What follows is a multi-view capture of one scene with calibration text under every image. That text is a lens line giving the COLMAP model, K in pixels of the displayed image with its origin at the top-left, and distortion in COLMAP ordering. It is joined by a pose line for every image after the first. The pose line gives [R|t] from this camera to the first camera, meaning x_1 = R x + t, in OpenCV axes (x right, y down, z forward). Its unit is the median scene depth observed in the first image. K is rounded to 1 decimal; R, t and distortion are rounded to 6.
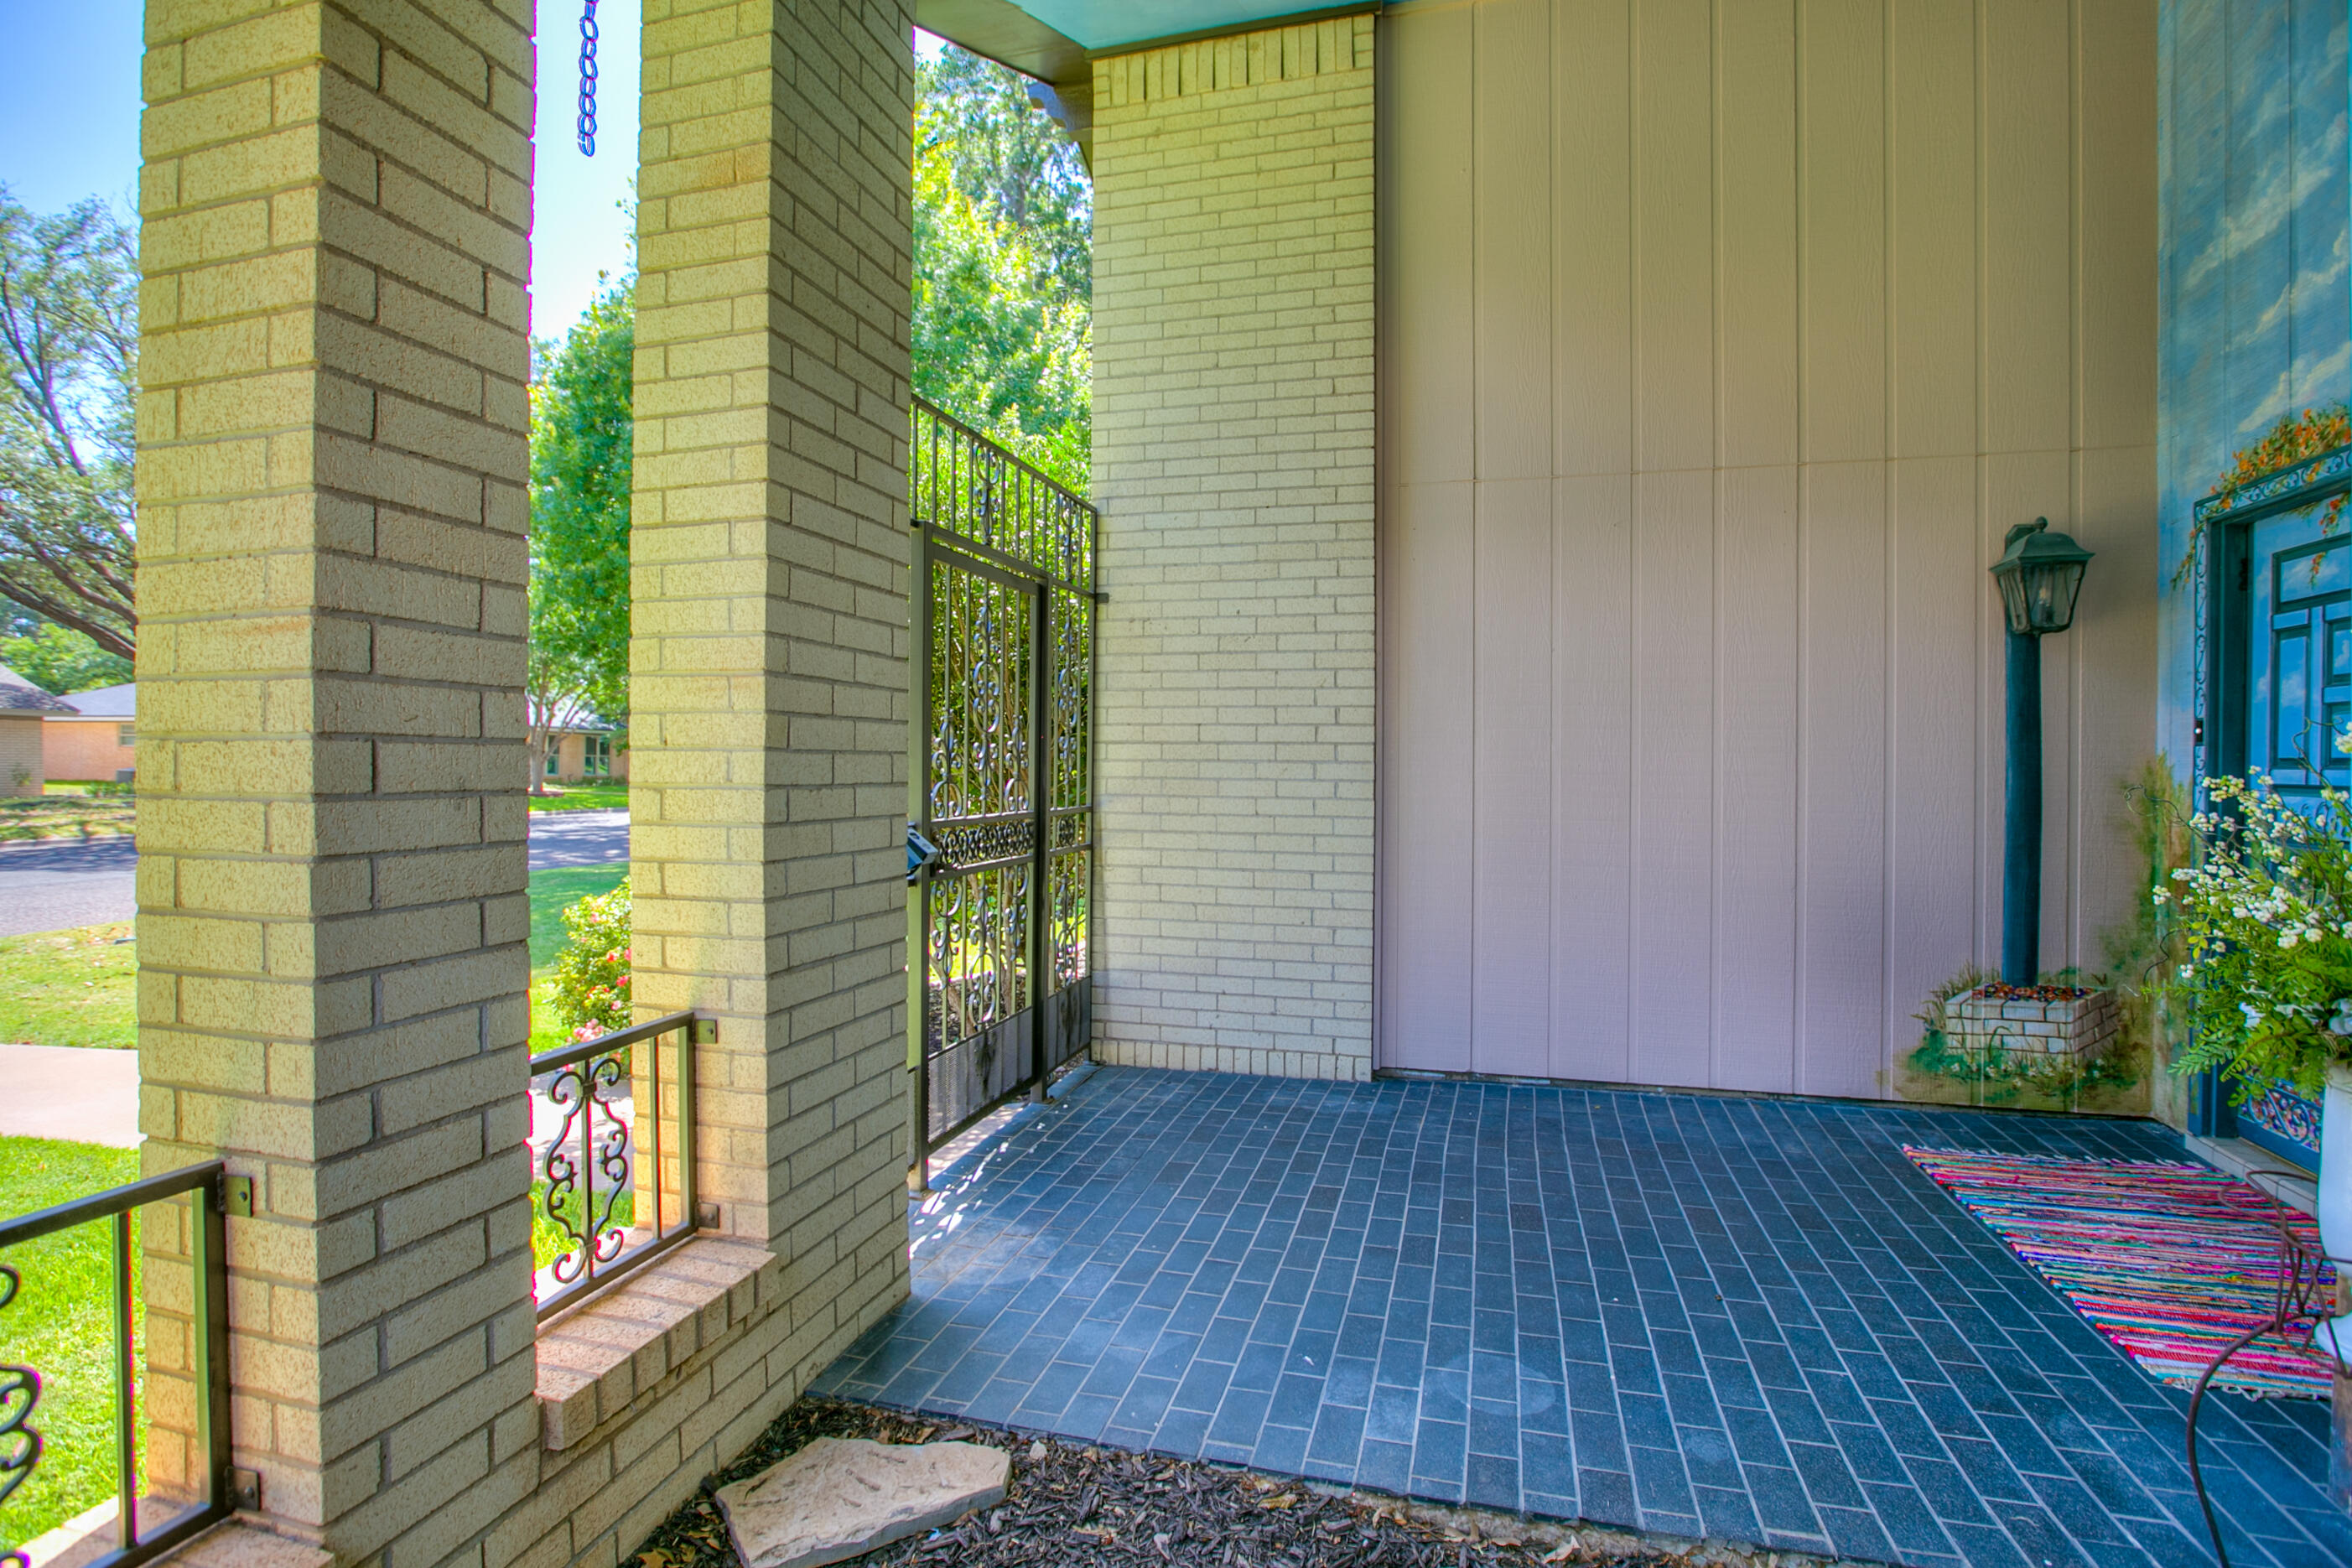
lens RADIAL K [[1107.1, 0, 1175.2], [0, 1107.1, 784.2], [0, 0, 1]] dist [-0.003879, 0.000675]
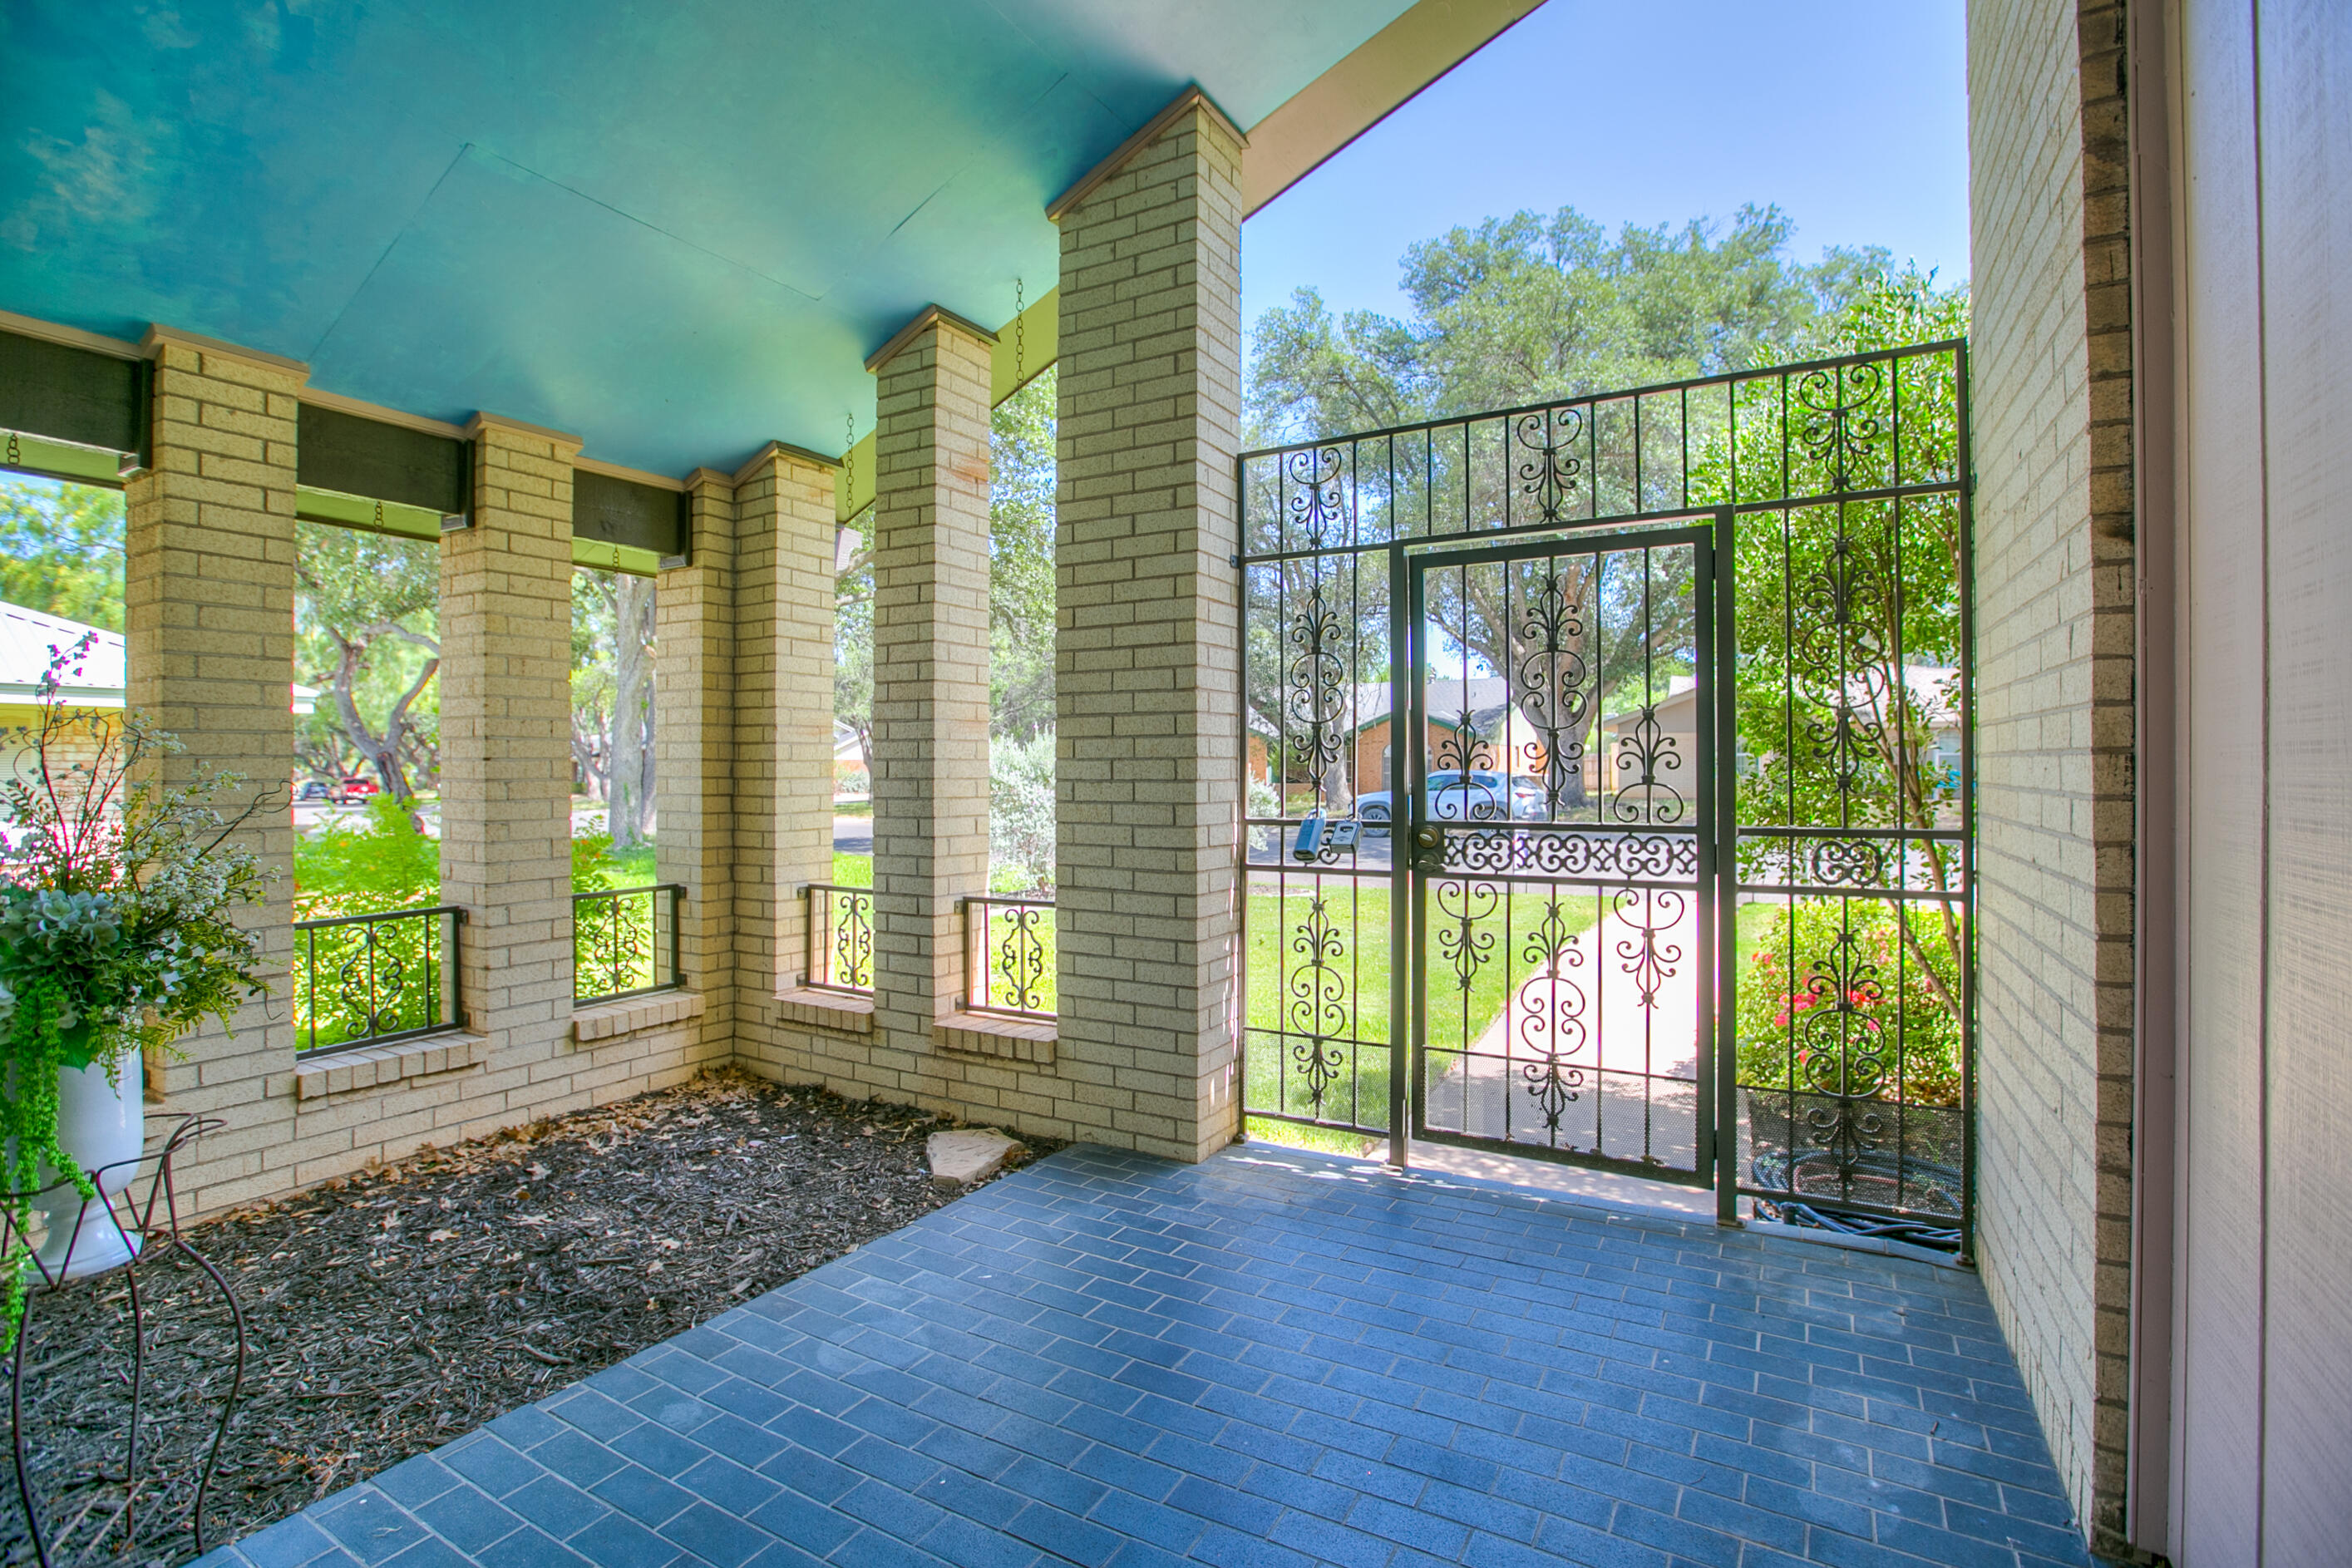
lens RADIAL K [[1107.1, 0, 1171.3], [0, 1107.1, 771.2], [0, 0, 1]] dist [-0.003879, 0.000675]
pose [[-0.229230, -0.000027, -0.973372, 1.341612], [-0.009852, 0.999949, 0.002292, -0.018576], [0.973322, 0.010115, -0.229219, 1.603653]]
